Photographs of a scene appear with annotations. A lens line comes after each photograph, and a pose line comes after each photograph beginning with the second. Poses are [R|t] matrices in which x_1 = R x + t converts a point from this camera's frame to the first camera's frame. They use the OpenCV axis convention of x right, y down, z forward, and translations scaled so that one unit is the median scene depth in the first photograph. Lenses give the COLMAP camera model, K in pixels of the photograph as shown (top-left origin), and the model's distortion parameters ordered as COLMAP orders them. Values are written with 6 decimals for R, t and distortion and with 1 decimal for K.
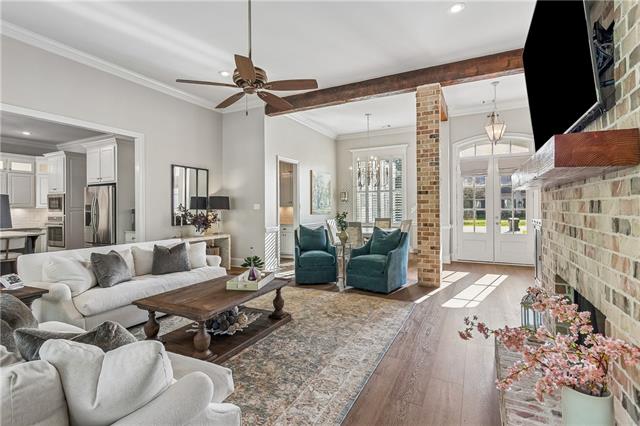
lens RADIAL K [[305.0, 0, 321.6], [0, 305.0, 208.1], [0, 0, 1]] dist [0.006402, 0.000769]
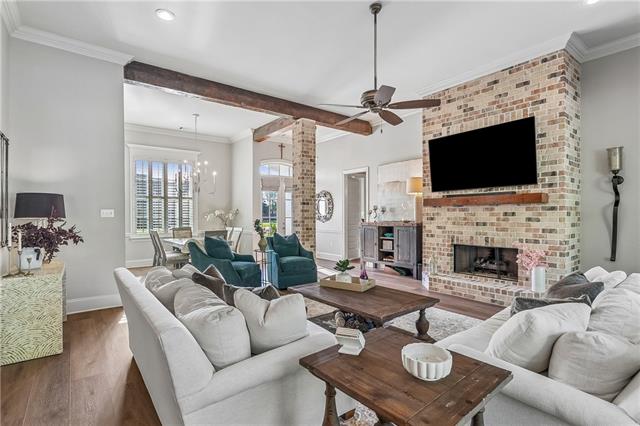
lens RADIAL K [[305.0, 0, 319.3], [0, 305.0, 218.2], [0, 0, 1]] dist [0.006402, 0.000769]
pose [[0.432473, -0.006225, 0.901626, -0.773362], [0.004547, 0.999979, 0.004723, 0.004138], [-0.901636, 0.002057, 0.432492, 0.400542]]
